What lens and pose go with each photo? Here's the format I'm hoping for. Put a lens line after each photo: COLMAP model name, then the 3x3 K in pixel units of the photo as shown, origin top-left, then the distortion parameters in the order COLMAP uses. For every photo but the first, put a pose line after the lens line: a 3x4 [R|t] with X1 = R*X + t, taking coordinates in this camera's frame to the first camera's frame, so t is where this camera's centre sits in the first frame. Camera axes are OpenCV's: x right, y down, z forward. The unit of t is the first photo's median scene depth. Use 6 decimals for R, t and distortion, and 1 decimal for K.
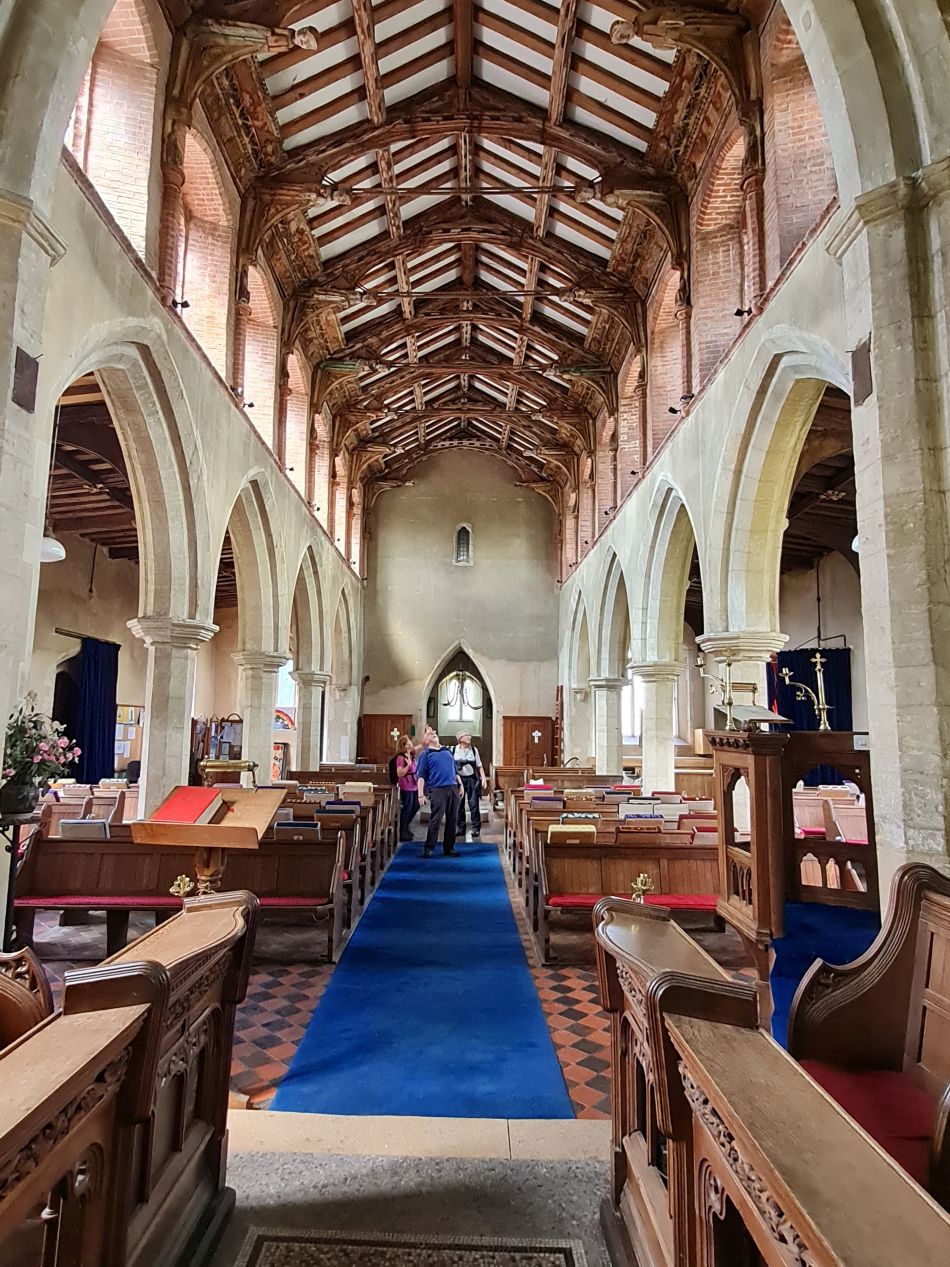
lens RADIAL K [[698.9, 0, 472.6], [0, 698.9, 636.9], [0, 0, 1]] dist [0.002691, -0.000352]
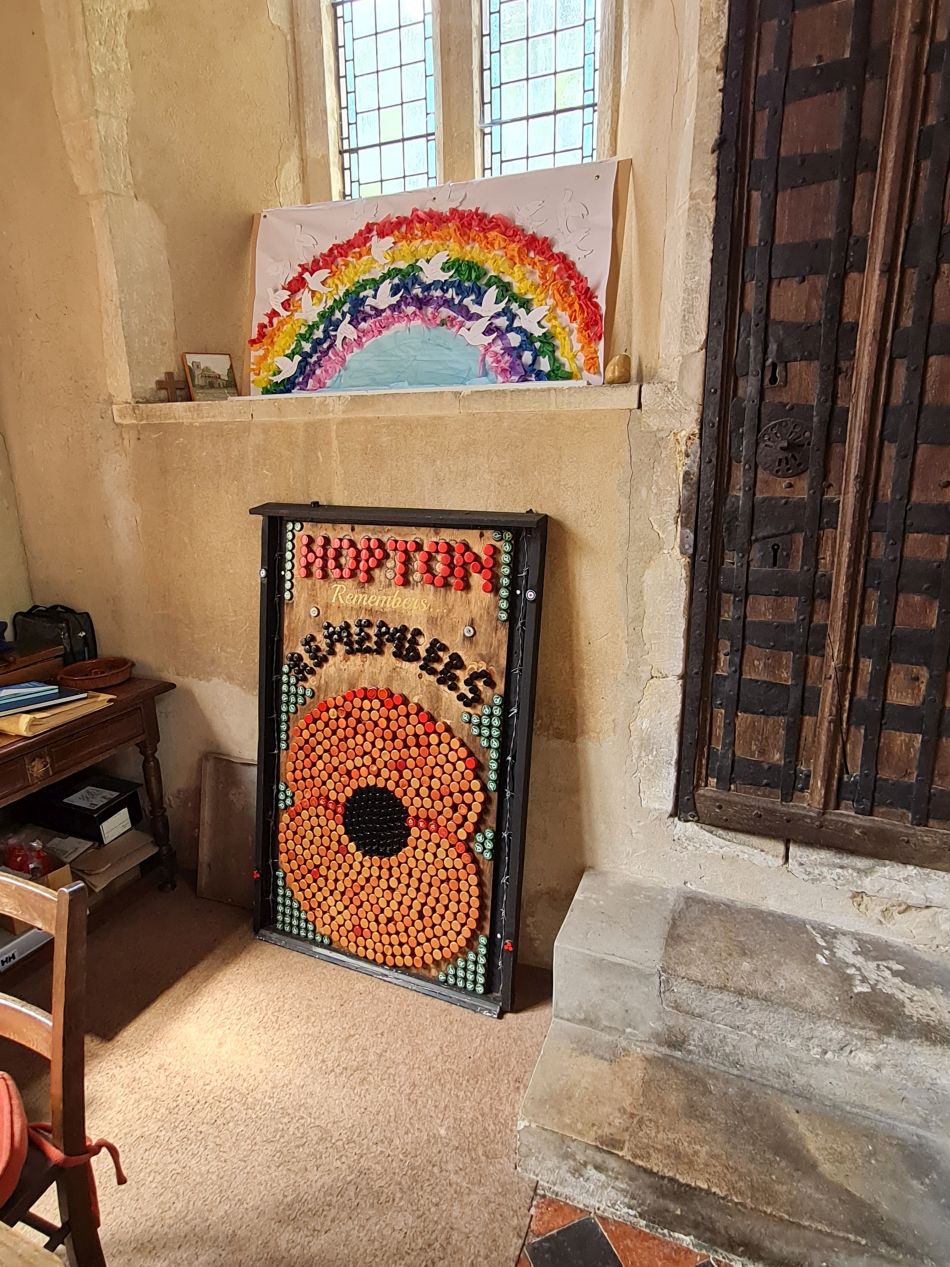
lens RADIAL K [[698.9, 0, 476.3], [0, 698.9, 630.7], [0, 0, 1]] dist [0.002691, -0.000352]
pose [[0.917883, 0.077701, -0.389171, -0.232588], [0.065111, 0.937870, 0.340822, 0.131210], [0.391474, -0.338174, 0.855796, 0.898929]]
